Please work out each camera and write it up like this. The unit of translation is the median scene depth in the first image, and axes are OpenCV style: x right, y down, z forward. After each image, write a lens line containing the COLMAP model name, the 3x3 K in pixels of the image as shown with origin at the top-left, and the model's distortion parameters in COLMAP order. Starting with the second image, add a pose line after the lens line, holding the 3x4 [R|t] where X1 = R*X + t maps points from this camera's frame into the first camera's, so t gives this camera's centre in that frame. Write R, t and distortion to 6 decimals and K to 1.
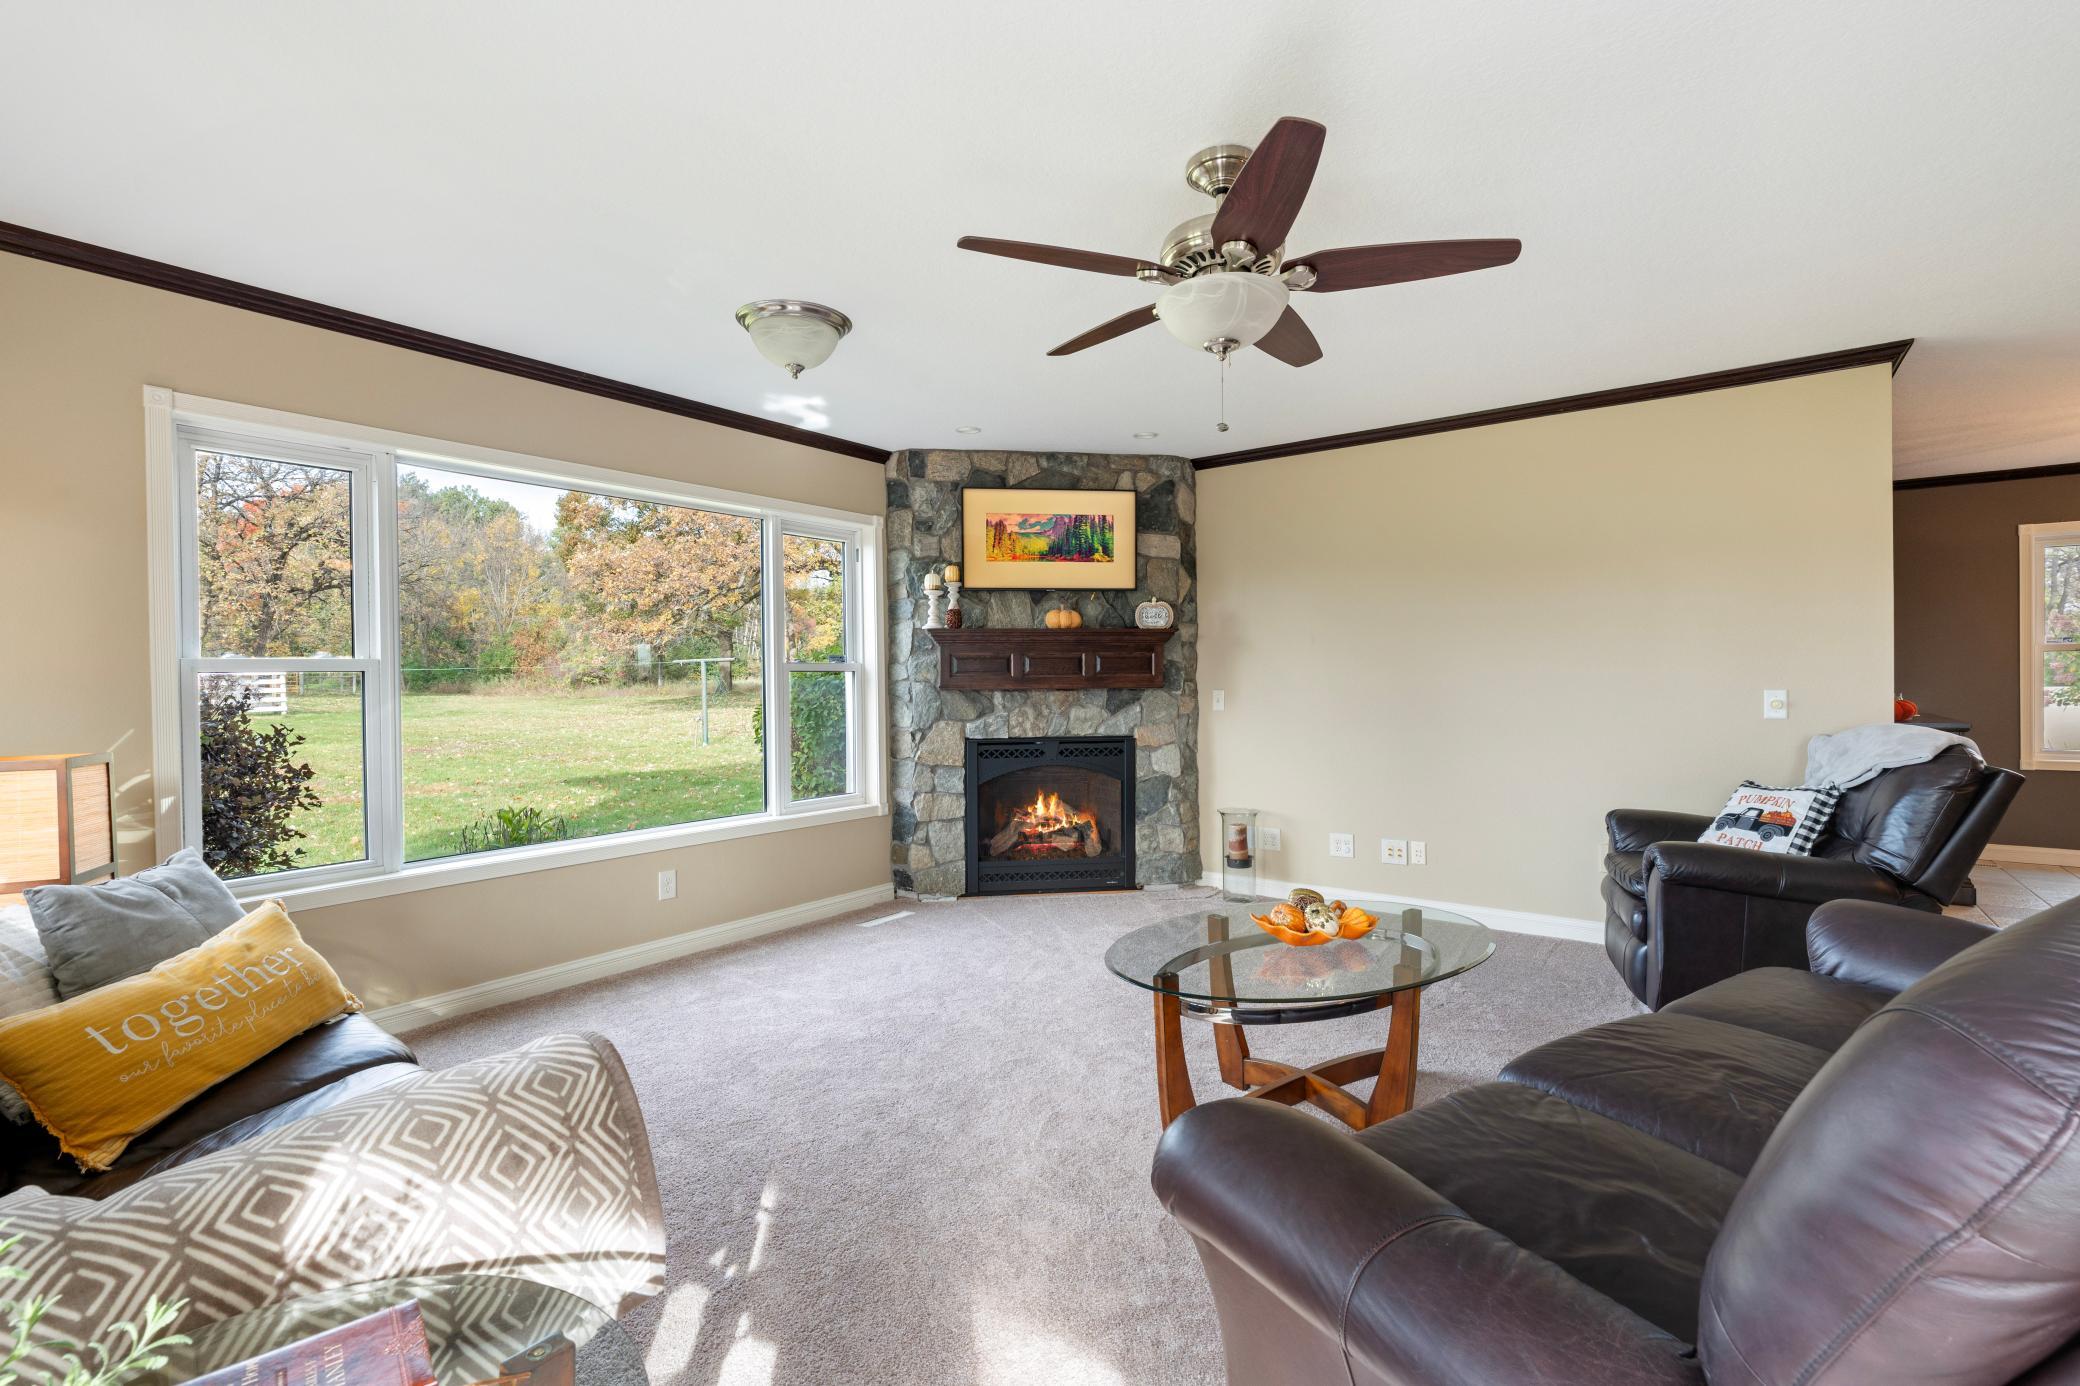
lens RADIAL K [[931.9, 0, 1040.1], [0, 931.9, 683.0], [0, 0, 1]] dist [-0.007377, 0.003337]
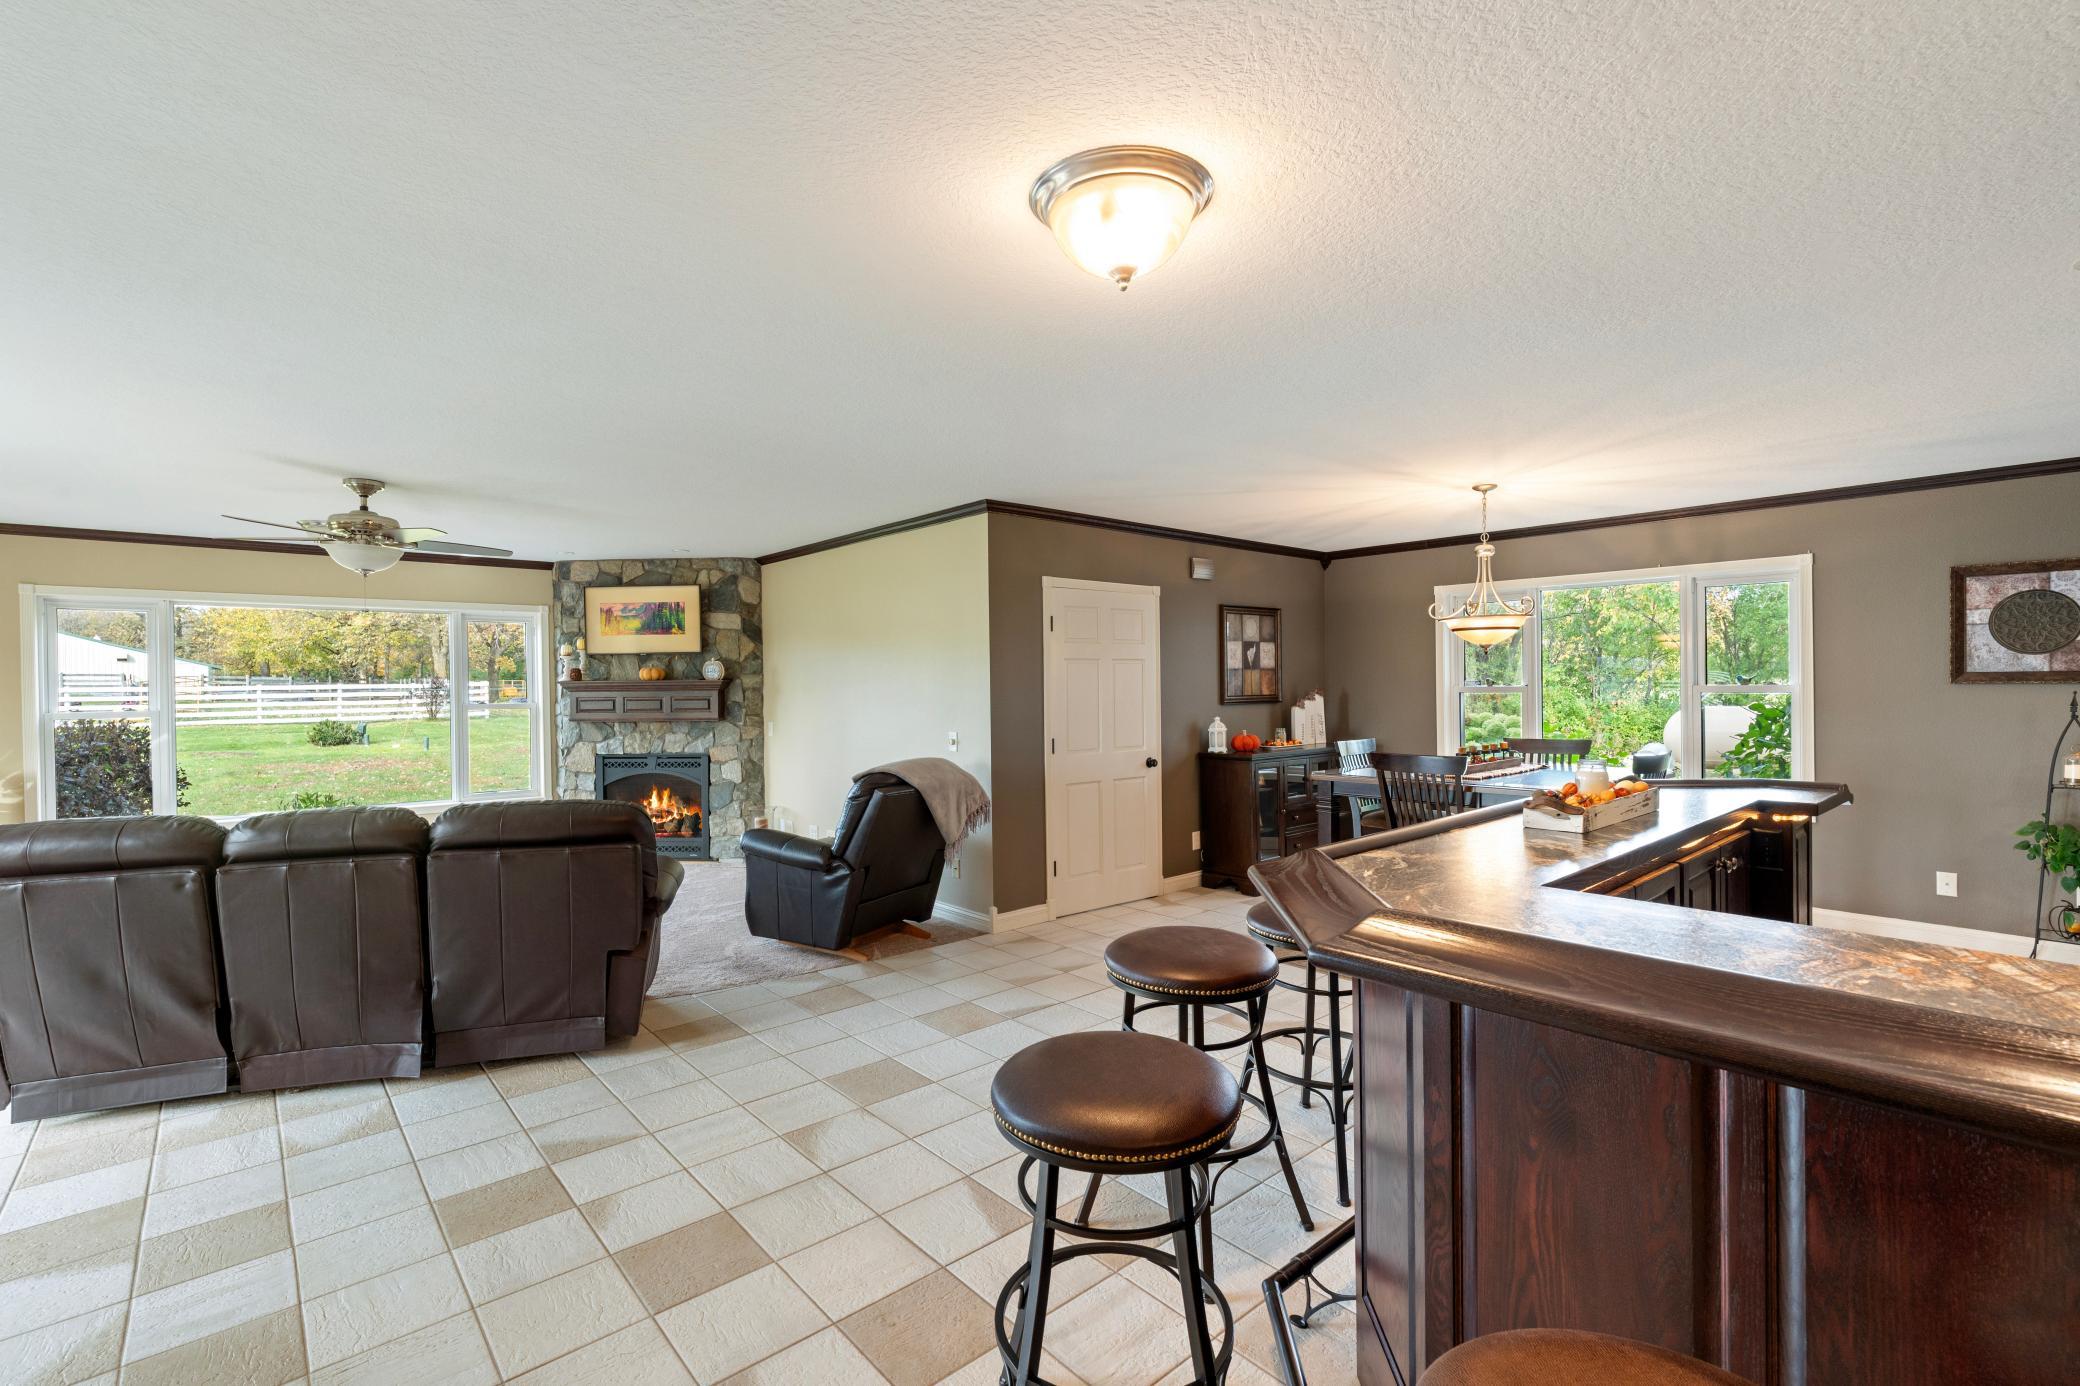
lens RADIAL K [[931.9, 0, 1042.9], [0, 931.9, 684.4], [0, 0, 1]] dist [-0.007377, 0.003337]
pose [[0.979029, -0.000991, -0.203720, 0.916863], [0.000652, 0.999998, -0.001731, -0.048465], [0.203721, 0.001562, 0.979028, -0.306565]]
